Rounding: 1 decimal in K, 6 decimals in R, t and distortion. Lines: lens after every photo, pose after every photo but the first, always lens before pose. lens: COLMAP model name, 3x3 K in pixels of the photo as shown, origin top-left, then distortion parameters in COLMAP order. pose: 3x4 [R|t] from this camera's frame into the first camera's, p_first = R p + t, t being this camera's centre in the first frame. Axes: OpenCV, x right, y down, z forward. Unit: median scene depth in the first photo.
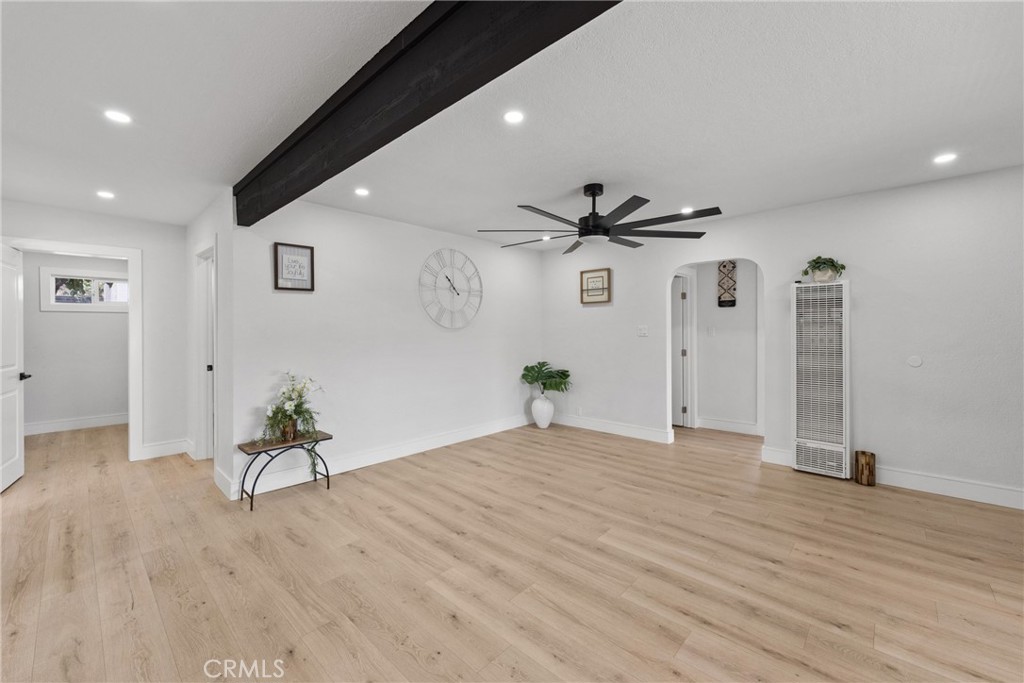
lens RADIAL K [[412.1, 0, 514.9], [0, 412.1, 335.5], [0, 0, 1]] dist [0.008397, 0.000045]
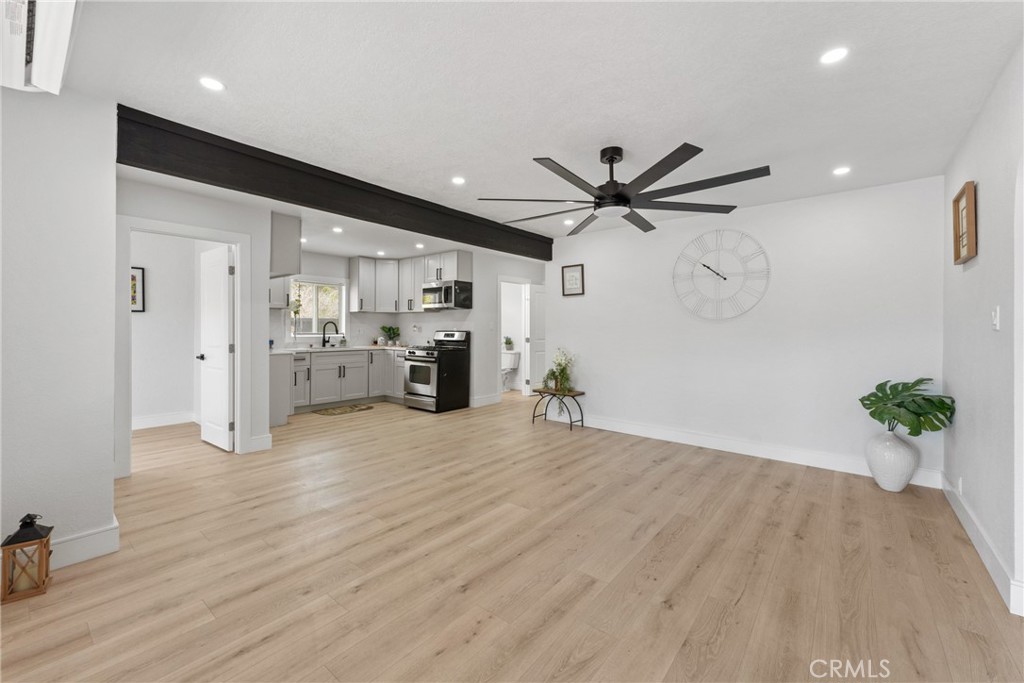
lens RADIAL K [[412.1, 0, 511.4], [0, 412.1, 330.3], [0, 0, 1]] dist [0.008397, 0.000045]
pose [[0.058292, 0.006863, -0.998276, 0.979536], [-0.018181, 0.999818, 0.005812, 0.013439], [0.998134, 0.017811, 0.058406, 0.695511]]
